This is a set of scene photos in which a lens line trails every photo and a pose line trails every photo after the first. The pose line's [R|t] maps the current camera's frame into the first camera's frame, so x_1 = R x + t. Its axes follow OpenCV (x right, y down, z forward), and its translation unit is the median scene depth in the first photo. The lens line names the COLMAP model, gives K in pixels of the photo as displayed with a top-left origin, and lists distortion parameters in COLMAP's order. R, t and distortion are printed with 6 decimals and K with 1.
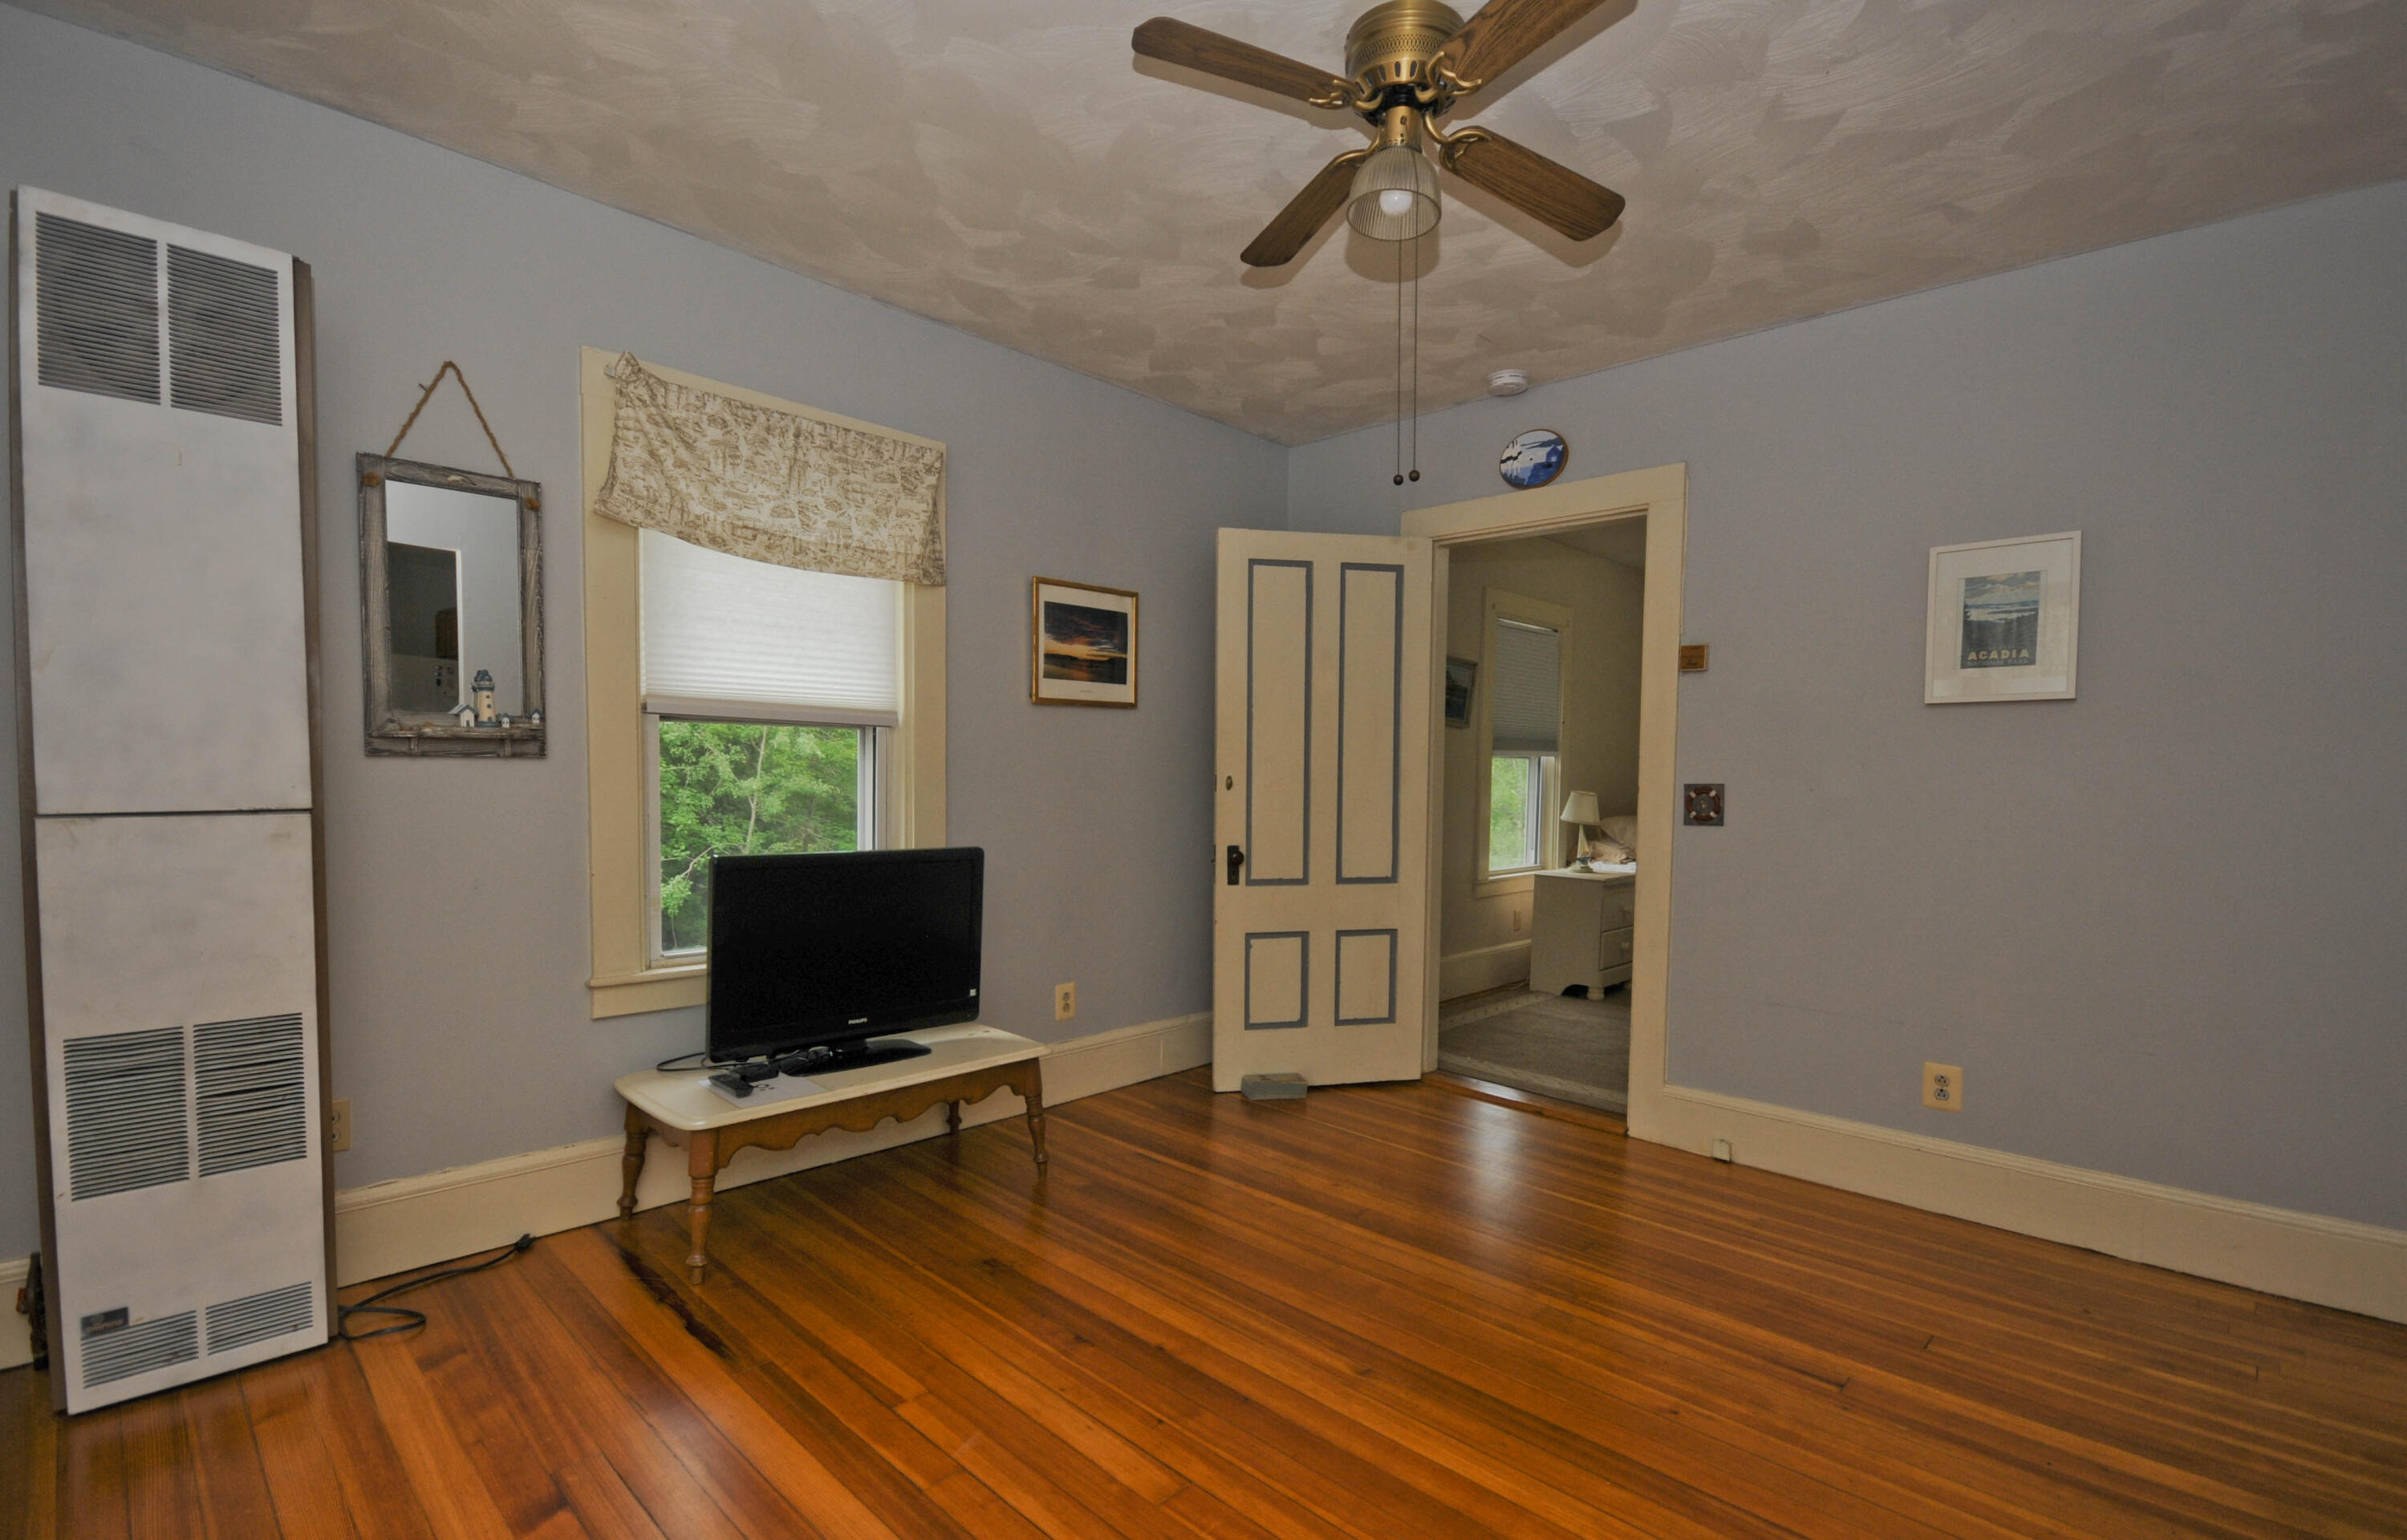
lens RADIAL K [[1096.6, 0, 1197.9], [0, 1096.6, 825.7], [0, 0, 1]] dist [0.000804, -0.005420]
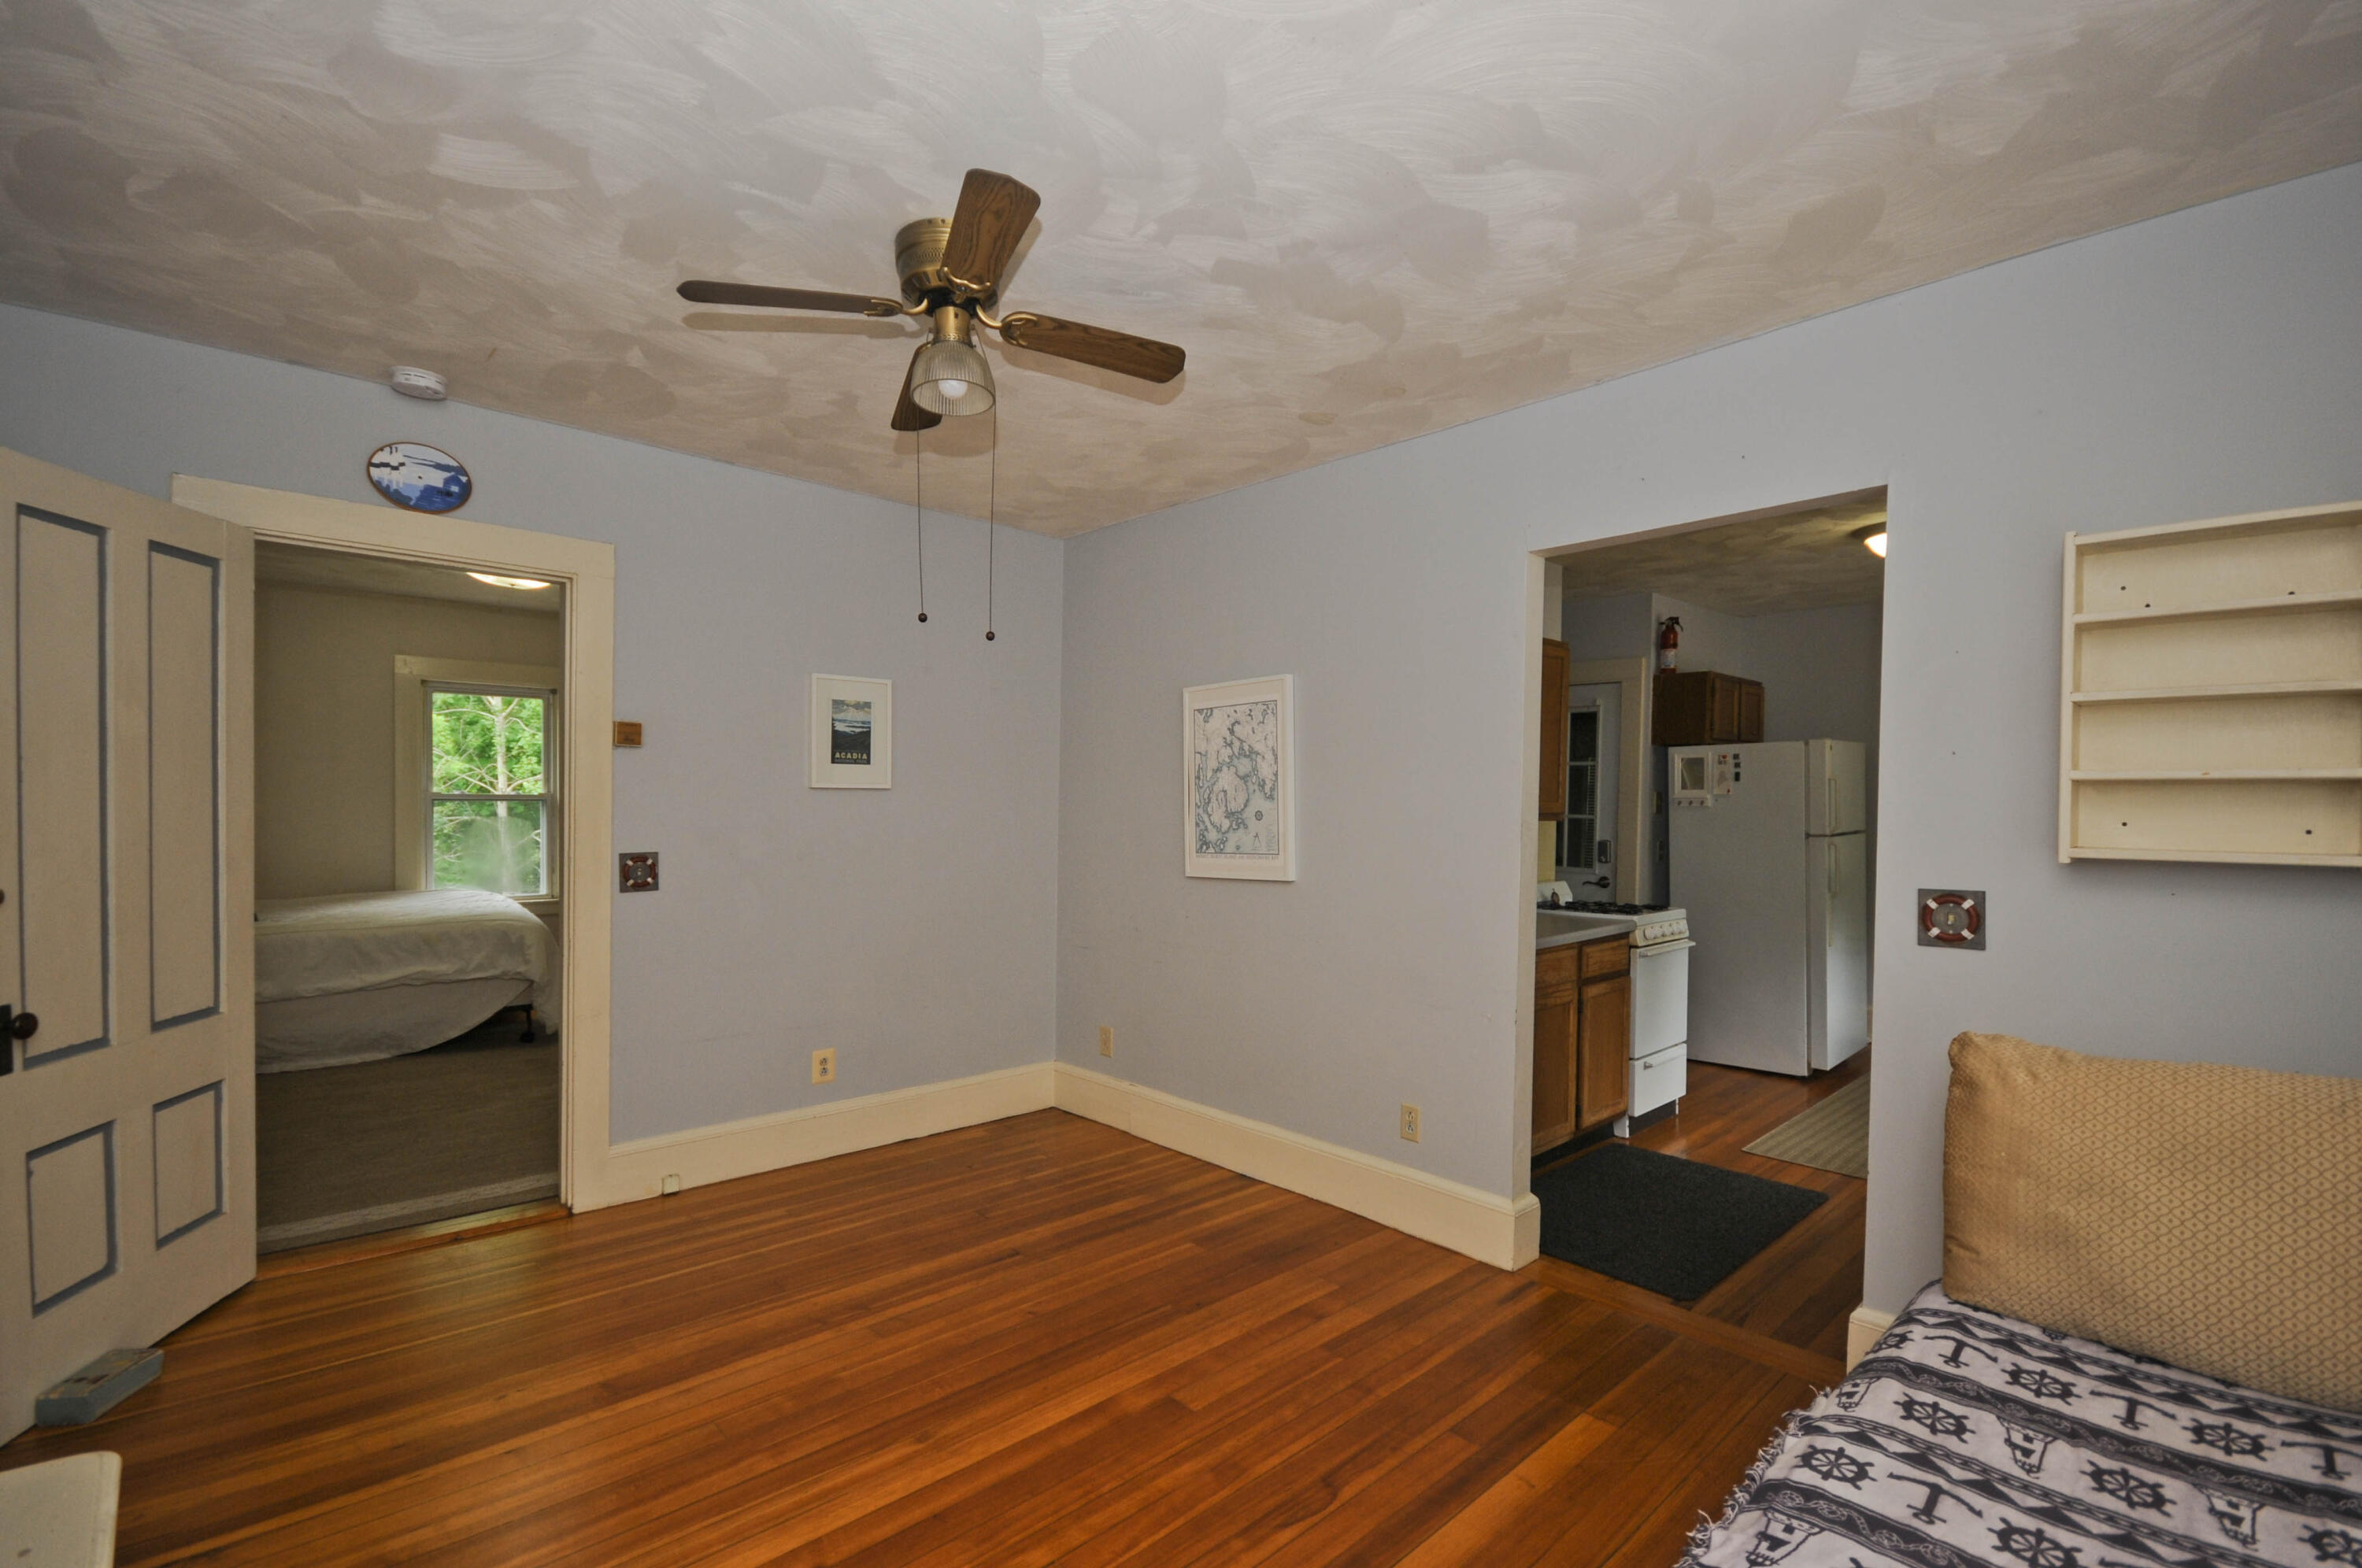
lens RADIAL K [[1051.2, 0, 1175.9], [0, 1051.2, 818.5], [0, 0, 1]] dist [0.001466, -0.004845]
pose [[0.052241, -0.030088, 0.998181, -0.613895], [0.032187, 0.999077, 0.028431, -0.096446], [-0.998116, 0.030643, 0.053161, 0.487308]]
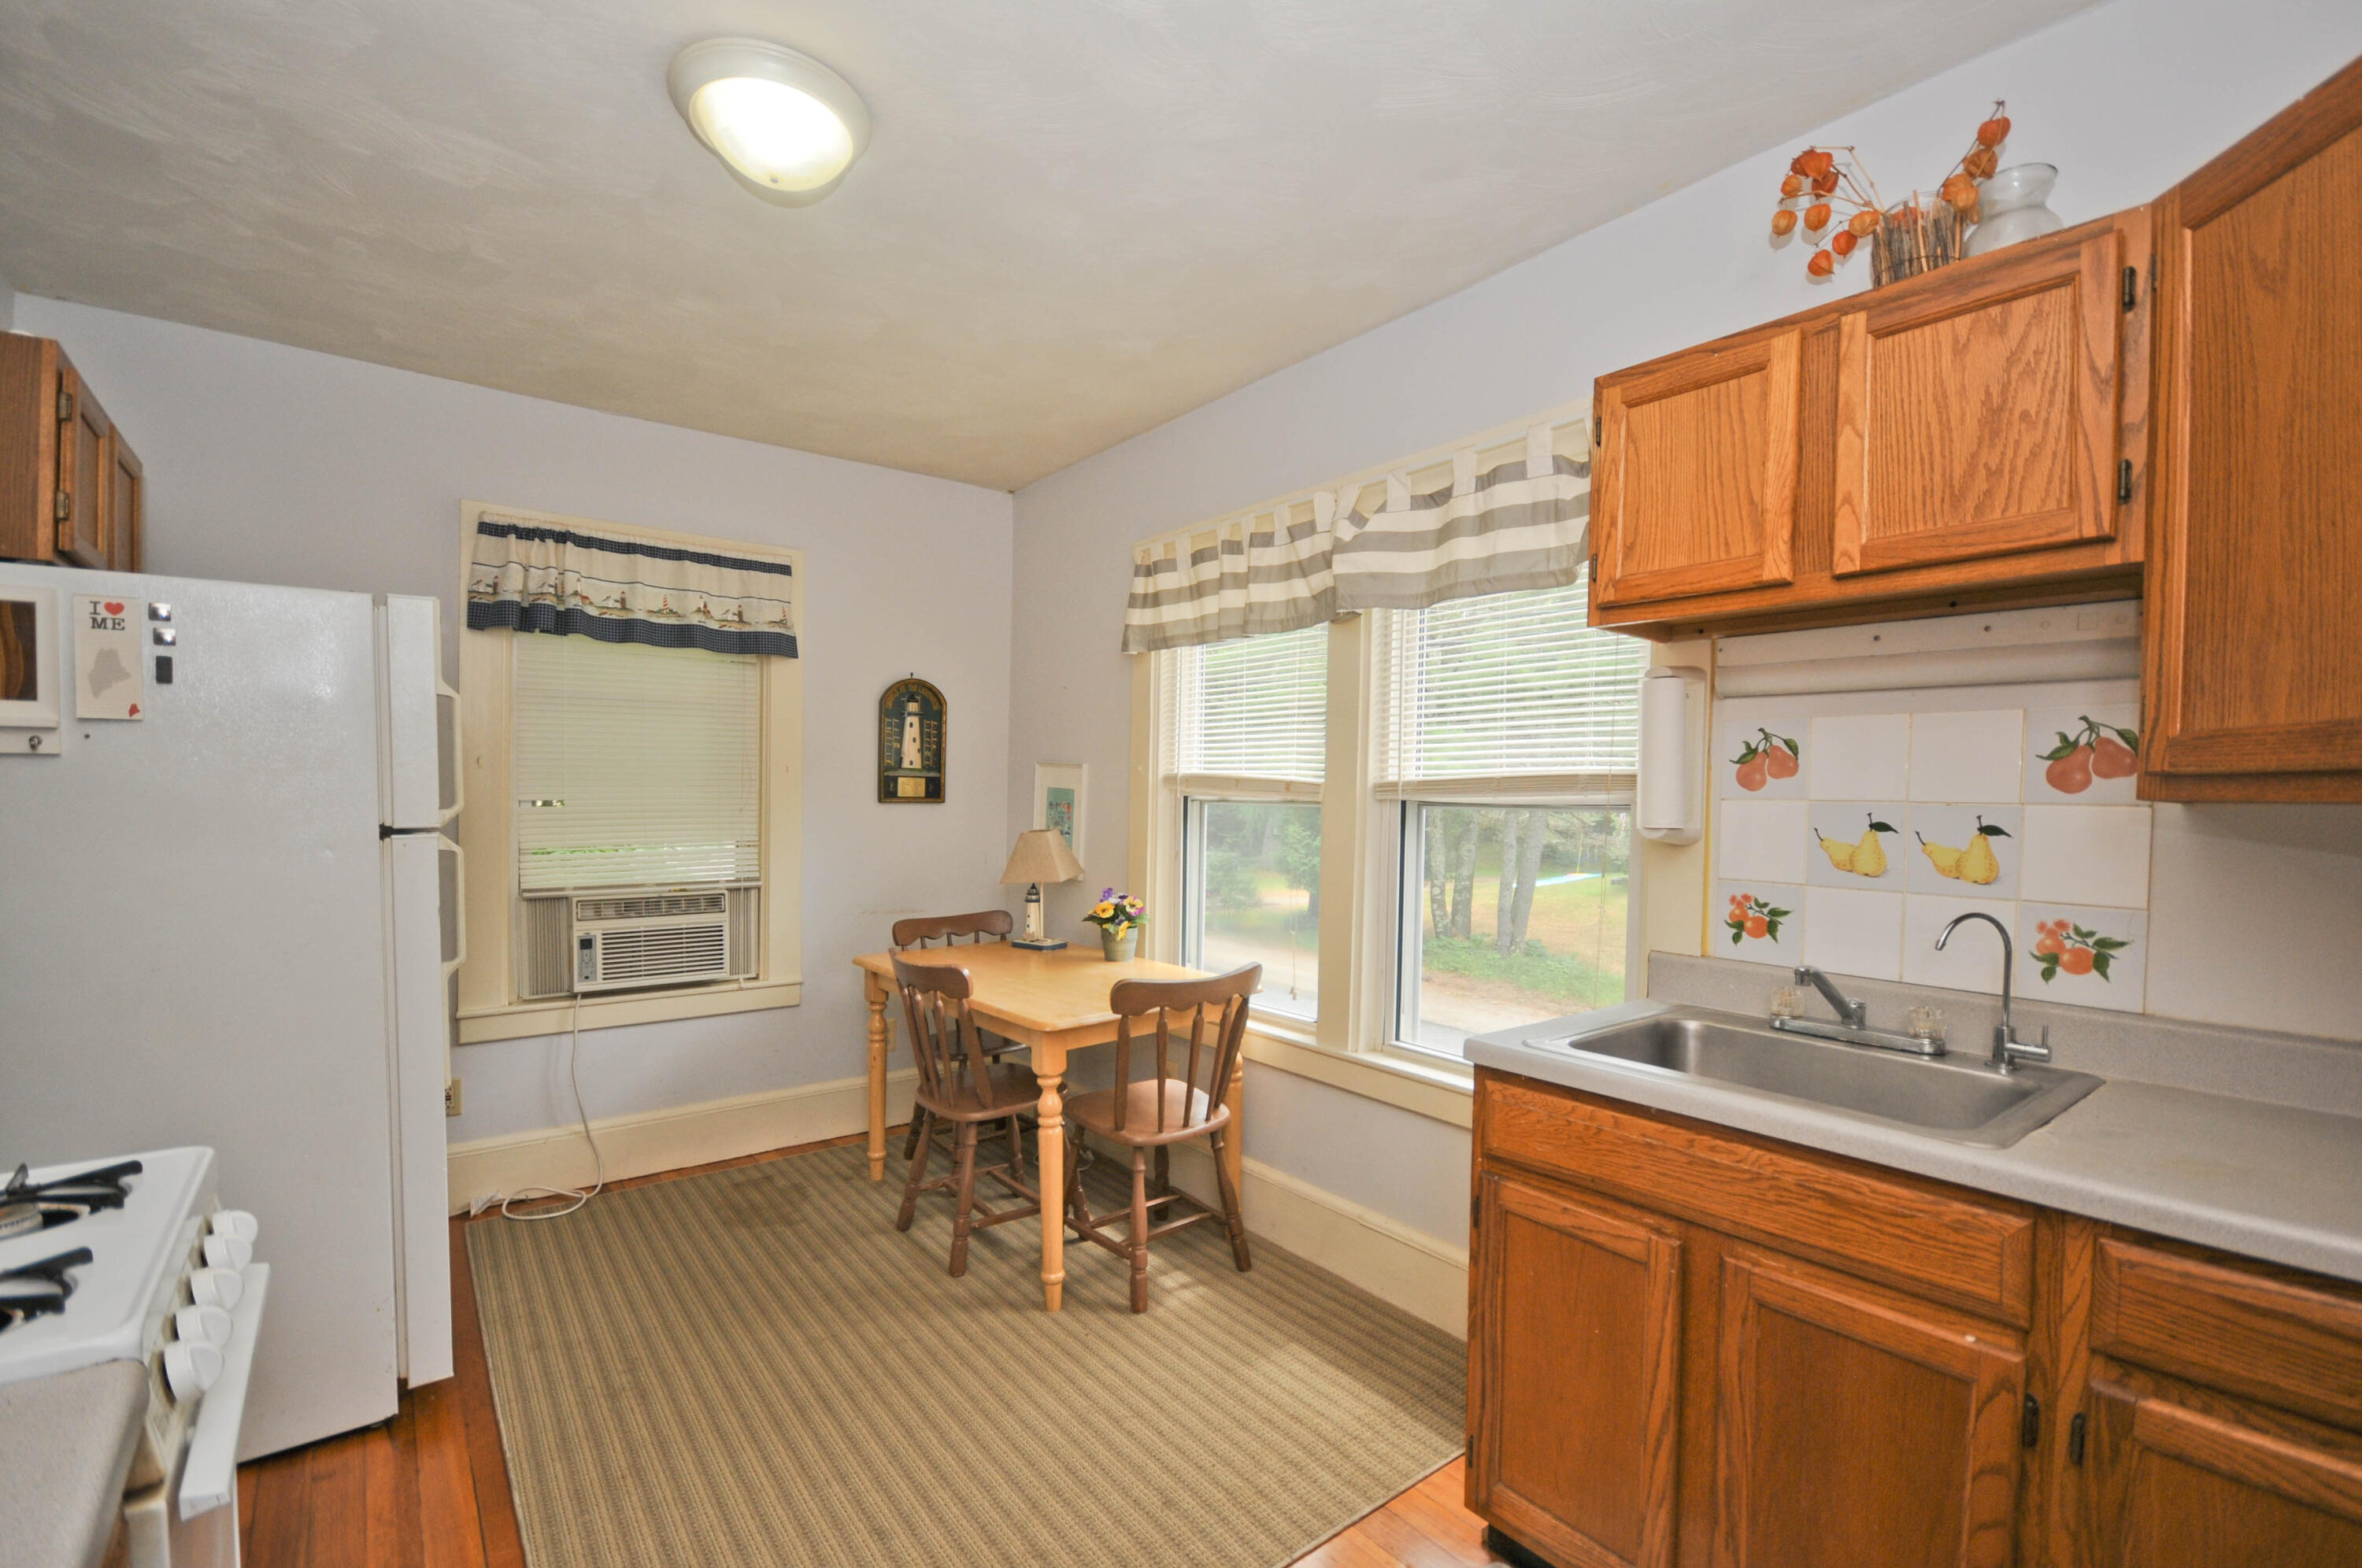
lens RADIAL K [[1024.3, 0, 1174.0], [0, 1024.3, 818.4], [0, 0, 1]] dist [-0.003644, -0.000800]
pose [[-0.988733, -0.029978, 0.146659, 0.571307], [-0.020256, 0.997525, 0.067336, -0.050504], [-0.148314, 0.063606, -0.986893, 0.130006]]
